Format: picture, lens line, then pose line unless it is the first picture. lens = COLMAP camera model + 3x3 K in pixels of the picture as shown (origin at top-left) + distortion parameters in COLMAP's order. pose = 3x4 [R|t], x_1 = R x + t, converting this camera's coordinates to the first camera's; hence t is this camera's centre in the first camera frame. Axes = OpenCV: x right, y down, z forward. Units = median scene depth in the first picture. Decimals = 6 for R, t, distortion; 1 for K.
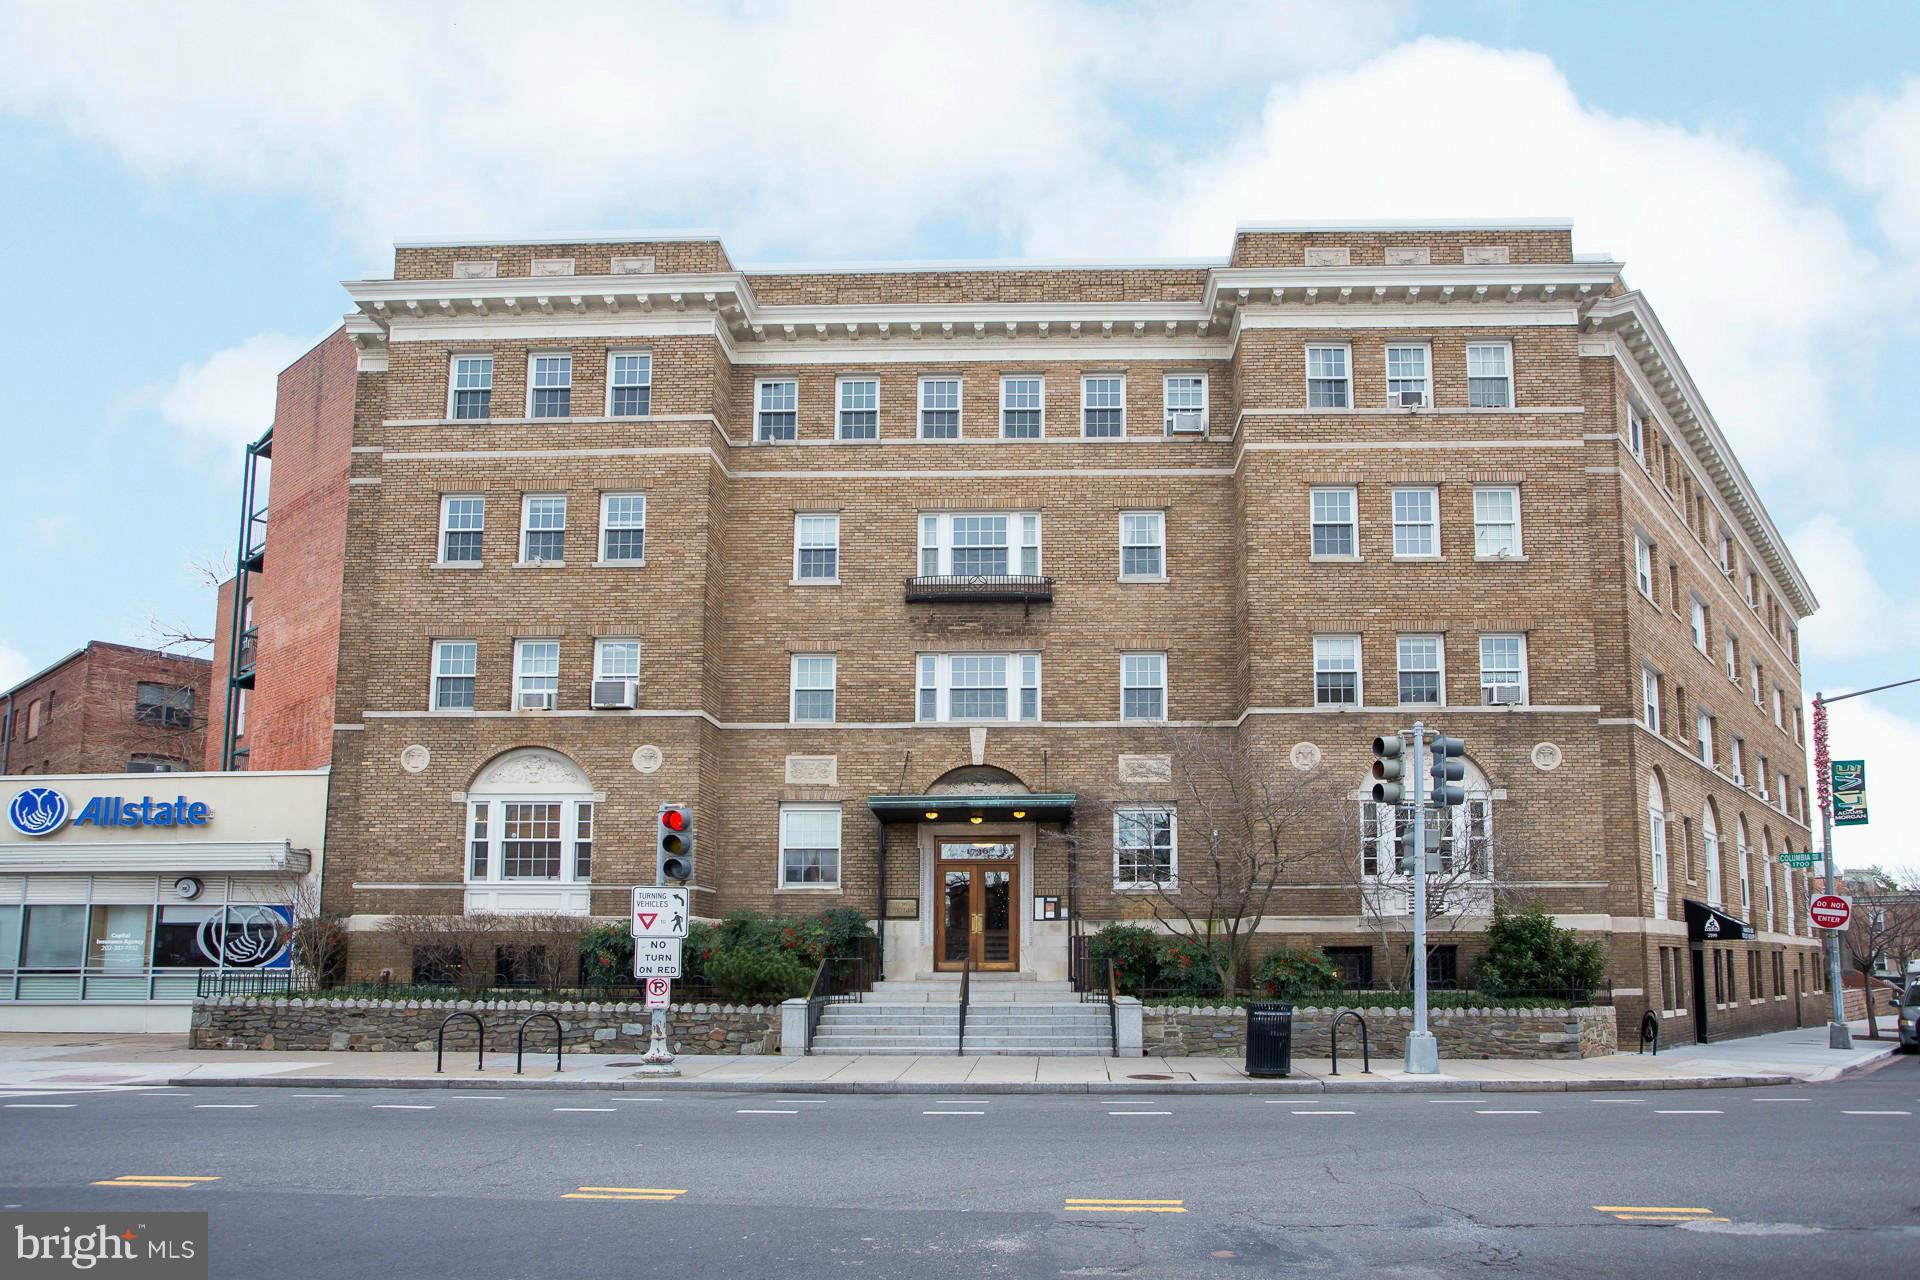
lens RADIAL K [[1570.5, 0, 958.2], [0, 1570.5, 692.0], [0, 0, 1]] dist [-0.094447, 0.141467]
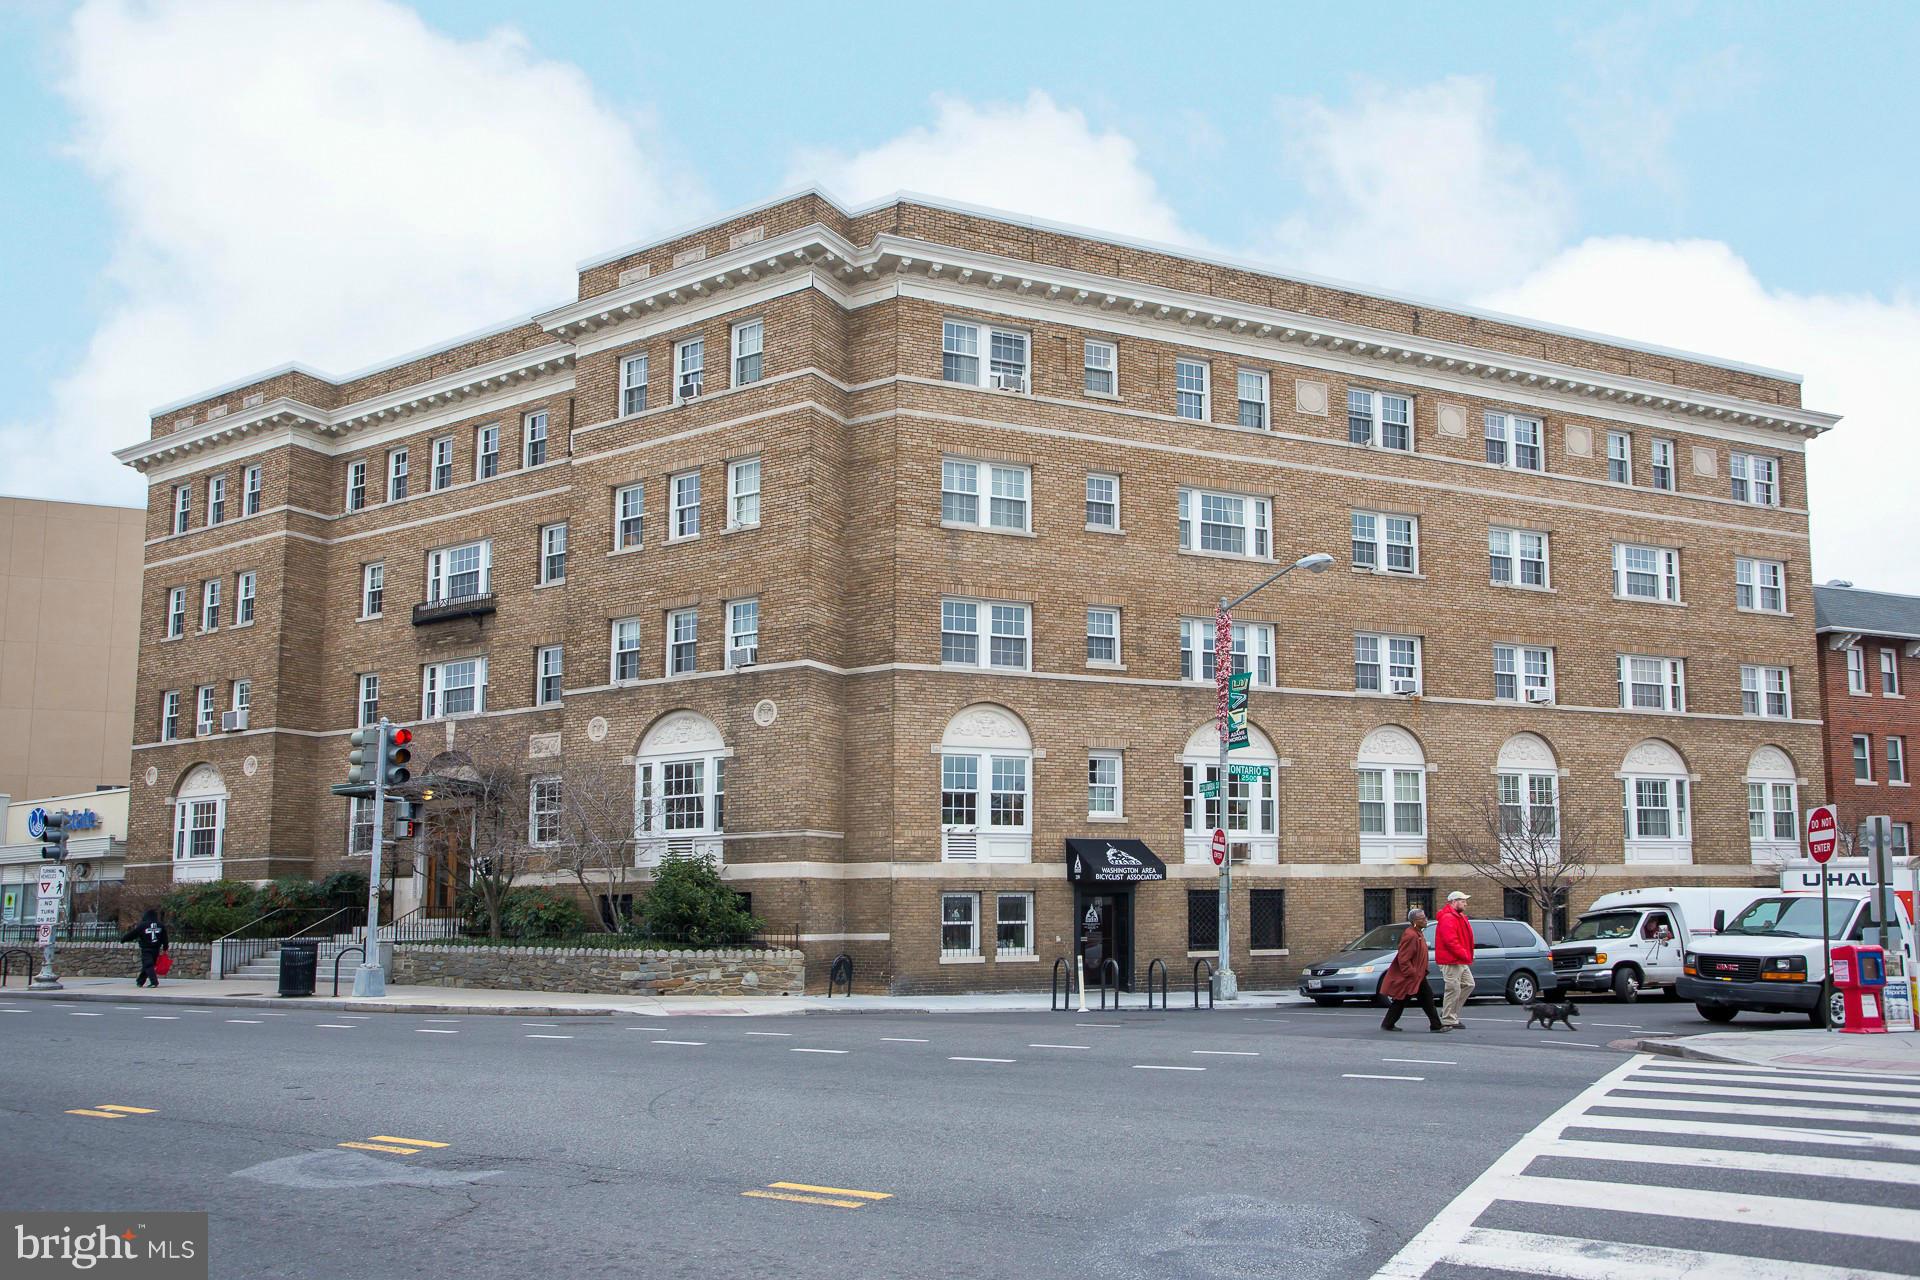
lens RADIAL K [[1973.9, 0, 958.0], [0, 1973.9, 547.8], [0, 0, 1]] dist [-0.019618, 0.139658]
pose [[0.768593, -0.124638, -0.627479, 1.320268], [0.116526, 0.991705, -0.054254, 0.017970], [0.629036, -0.031419, 0.776741, 0.041766]]
